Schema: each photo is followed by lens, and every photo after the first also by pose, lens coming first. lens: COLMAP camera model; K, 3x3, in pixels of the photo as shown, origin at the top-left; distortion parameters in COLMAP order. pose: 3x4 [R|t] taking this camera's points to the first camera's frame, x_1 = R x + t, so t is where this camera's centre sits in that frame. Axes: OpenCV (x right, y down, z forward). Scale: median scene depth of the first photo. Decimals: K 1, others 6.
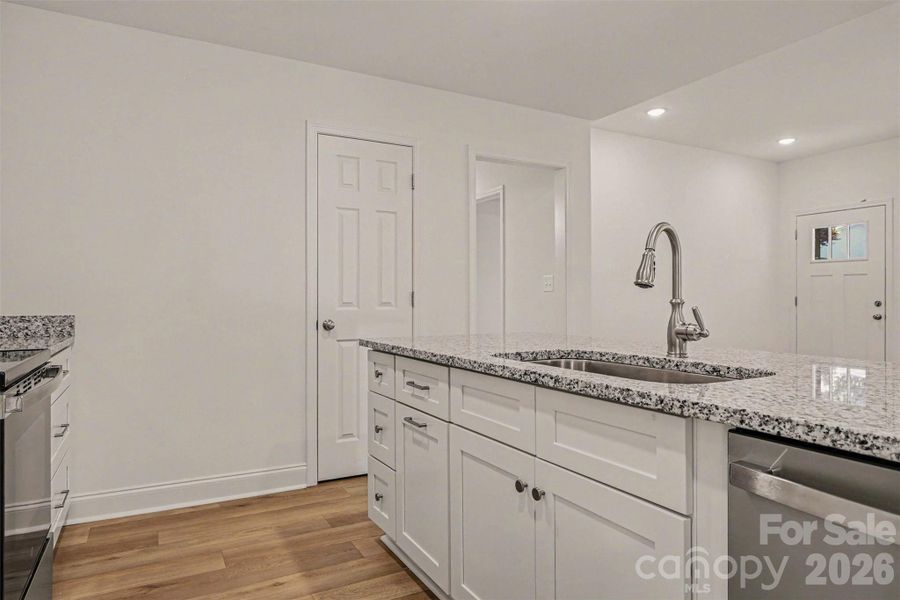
lens RADIAL K [[560.4, 0, 455.2], [0, 560.4, 300.7], [0, 0, 1]] dist [0.000114, 0.003023]
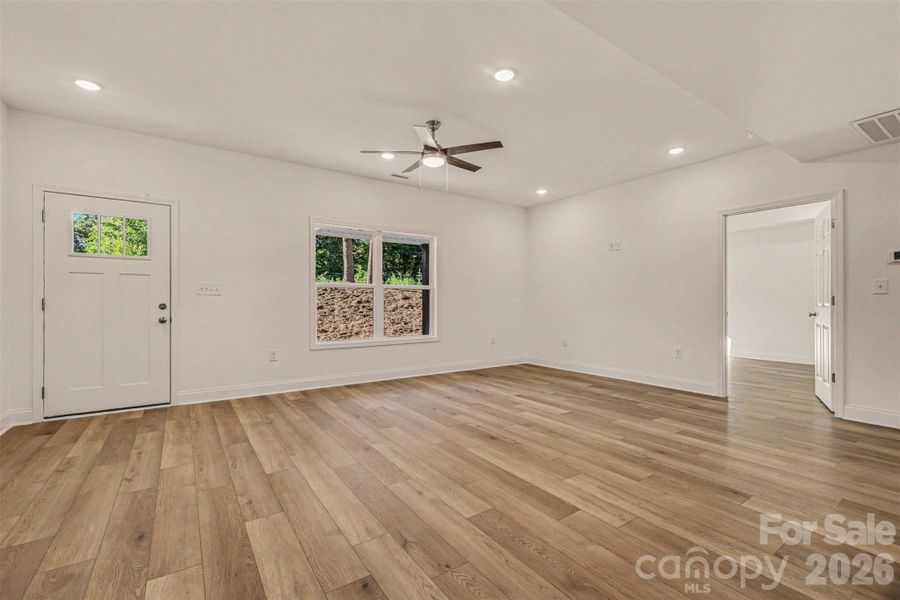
lens RADIAL K [[392.9, 0, 456.7], [0, 392.9, 301.0], [0, 0, 1]] dist [0.002130, 0.001057]
pose [[-0.106421, 0.004778, 0.994310, 0.068211], [0.001655, 0.999988, -0.004628, -0.001150], [-0.994320, 0.001153, -0.106427, 1.318477]]
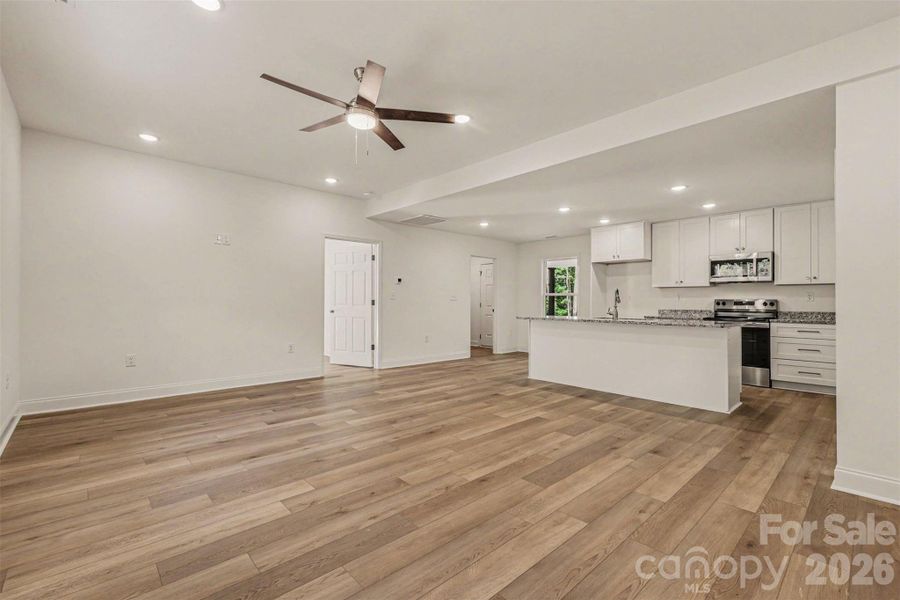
lens RADIAL K [[392.9, 0, 448.9], [0, 392.9, 300.1], [0, 0, 1]] dist [0.002130, 0.001057]
pose [[-0.971810, -0.004826, -0.235717, 1.518251], [-0.003738, 0.999980, -0.005063, -0.017072], [0.235736, -0.004039, -0.971809, 2.361570]]
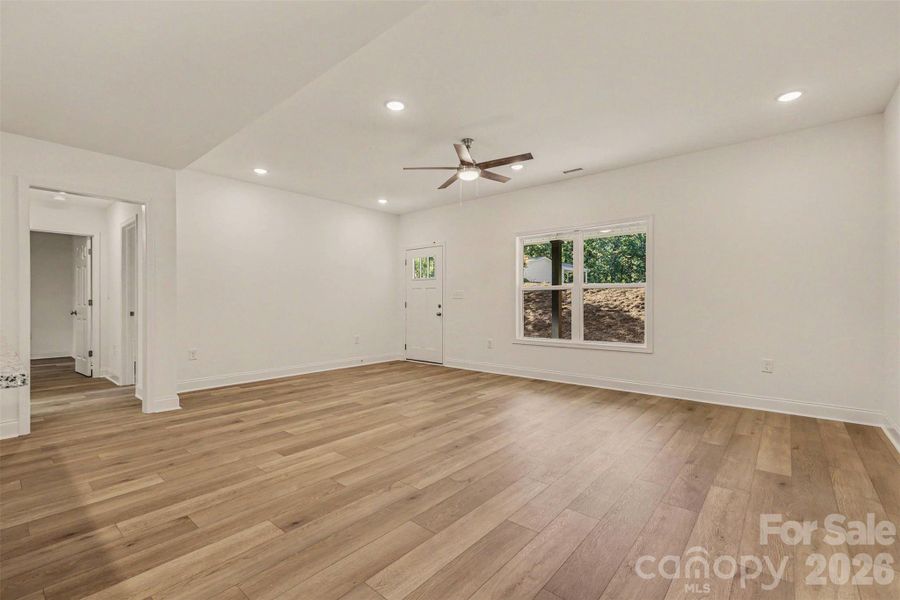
lens RADIAL K [[392.9, 0, 453.6], [0, 392.9, 304.7], [0, 0, 1]] dist [0.002130, 0.001057]
pose [[0.934104, 0.000145, 0.357000, 0.883597], [-0.000710, 0.999999, 0.001452, -0.002137], [-0.357000, -0.001610, 0.934103, -0.194116]]
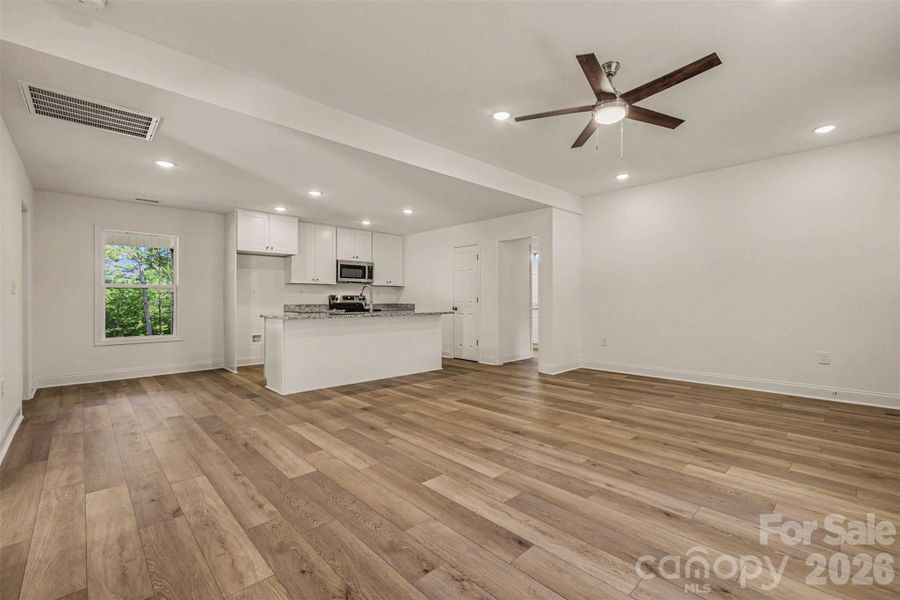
lens RADIAL K [[392.9, 0, 451.8], [0, 392.9, 299.0], [0, 0, 1]] dist [0.002130, 0.001057]
pose [[0.247175, 0.001540, -0.968970, 2.436957], [0.000733, 0.999998, 0.001776, -0.014757], [0.968971, -0.001150, 0.247173, 0.563674]]
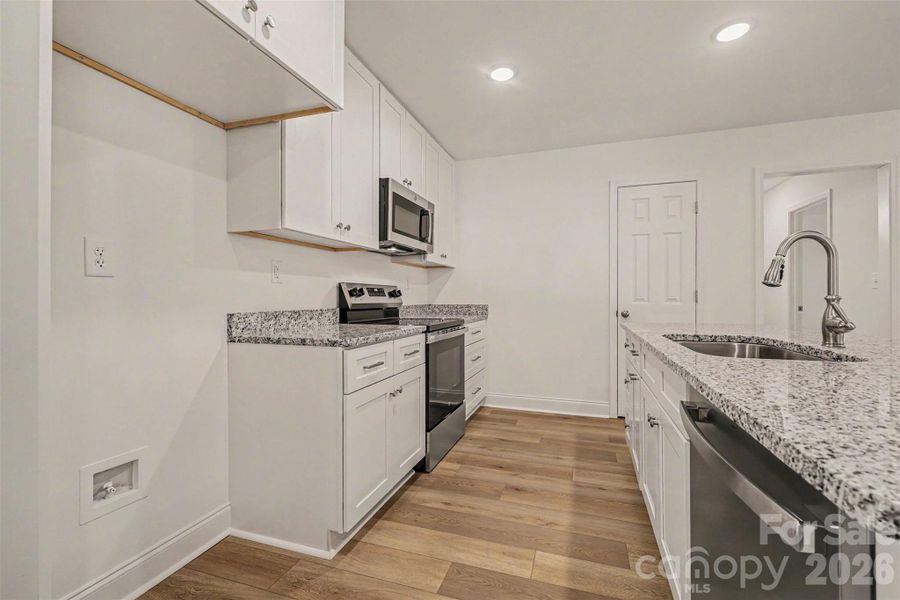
lens RADIAL K [[392.9, 0, 452.7], [0, 392.9, 298.6], [0, 0, 1]] dist [0.002130, 0.001057]
pose [[0.678350, 0.001884, -0.734737, 0.302262], [-0.000899, 0.999998, 0.001734, 0.001415], [0.734739, -0.000516, 0.678350, -0.070710]]
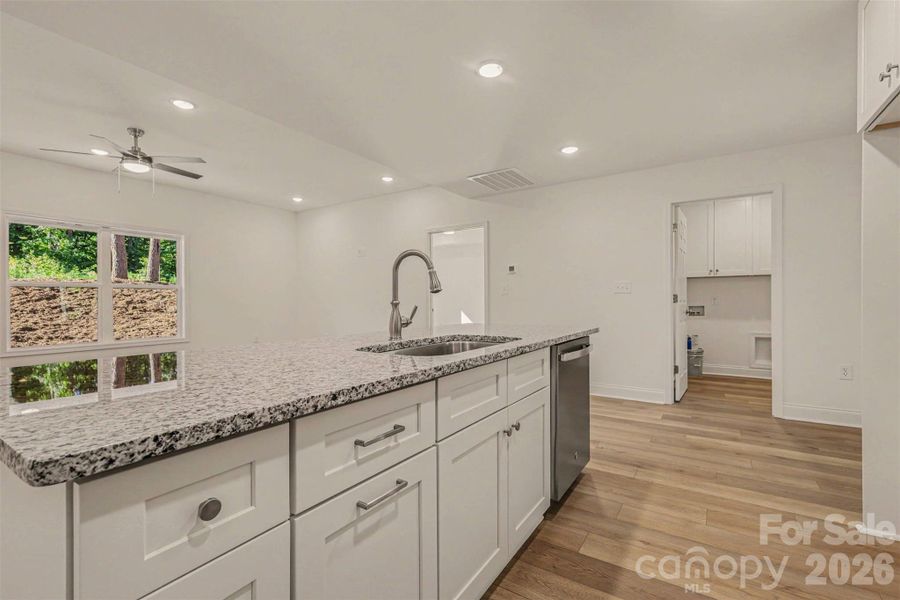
lens RADIAL K [[400.6, 0, 457.5], [0, 400.6, 298.1], [0, 0, 1]] dist [-0.001347, -0.000012]
pose [[-0.474506, 0.009524, 0.880201, -0.405194], [0.009470, 0.999939, -0.005715, -0.001382], [-0.880201, 0.005624, -0.474567, 0.902538]]
